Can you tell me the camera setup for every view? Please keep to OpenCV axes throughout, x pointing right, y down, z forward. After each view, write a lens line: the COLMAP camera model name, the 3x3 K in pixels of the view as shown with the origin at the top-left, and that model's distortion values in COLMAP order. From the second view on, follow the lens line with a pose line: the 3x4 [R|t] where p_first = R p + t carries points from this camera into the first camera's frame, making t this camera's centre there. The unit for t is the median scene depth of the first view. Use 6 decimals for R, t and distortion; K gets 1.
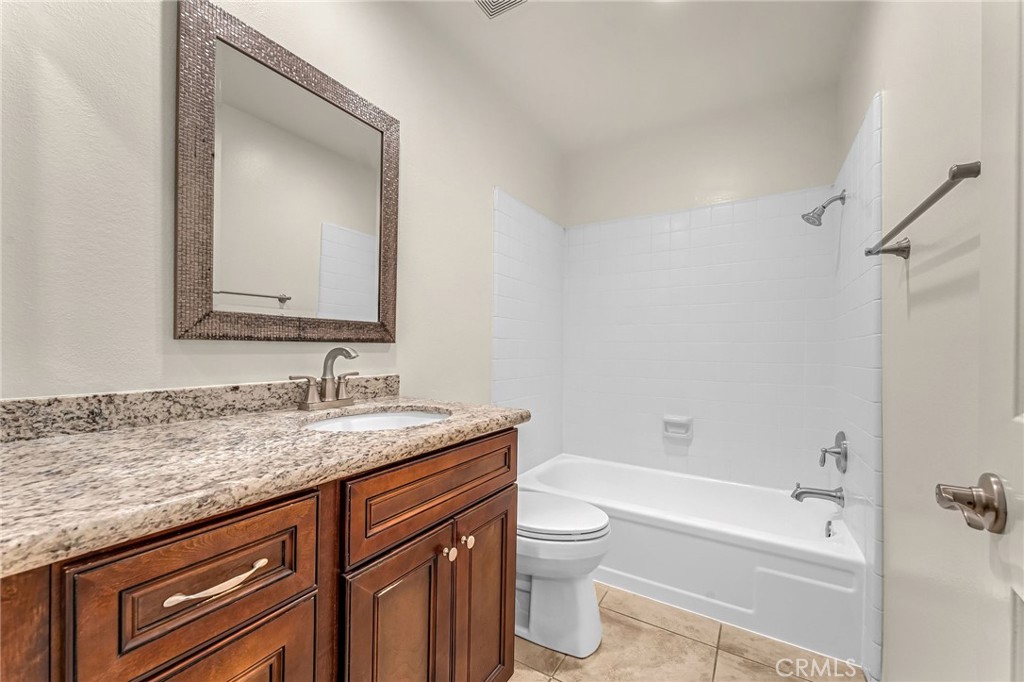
lens RADIAL K [[418.7, 0, 506.4], [0, 418.7, 354.7], [0, 0, 1]] dist [-0.001403, 0.000035]
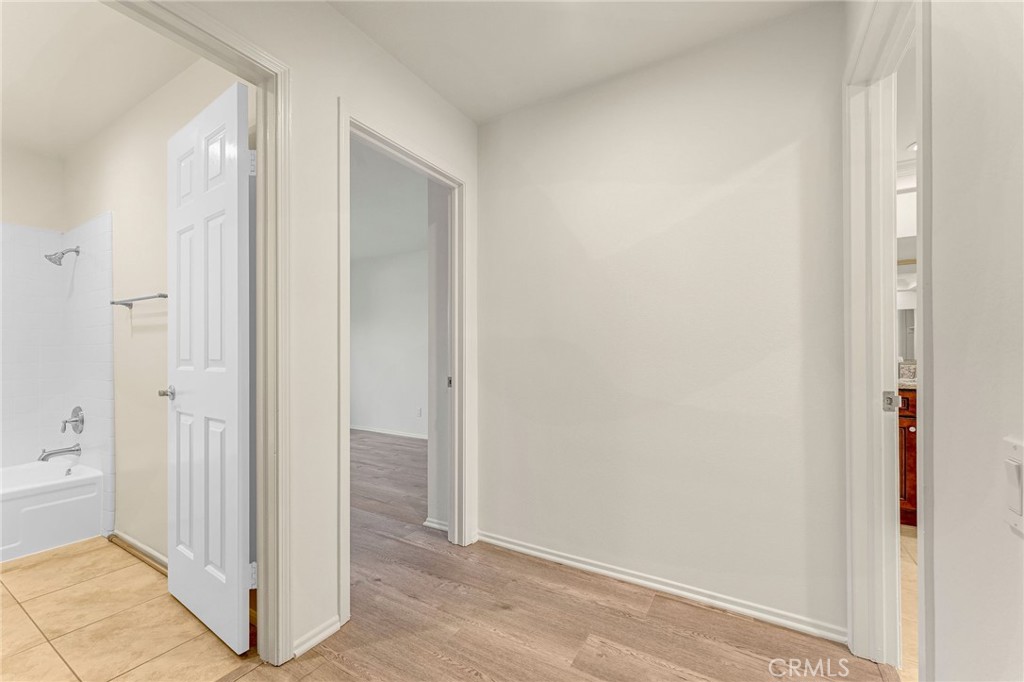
lens RADIAL K [[418.7, 0, 506.4], [0, 418.7, 354.7], [0, 0, 1]] dist [-0.001403, 0.000035]
pose [[-0.000076, 0.000602, 1.000000, -0.879122], [0.005687, 0.999984, -0.000601, 0.007839], [-0.999984, 0.005687, -0.000080, -0.679684]]
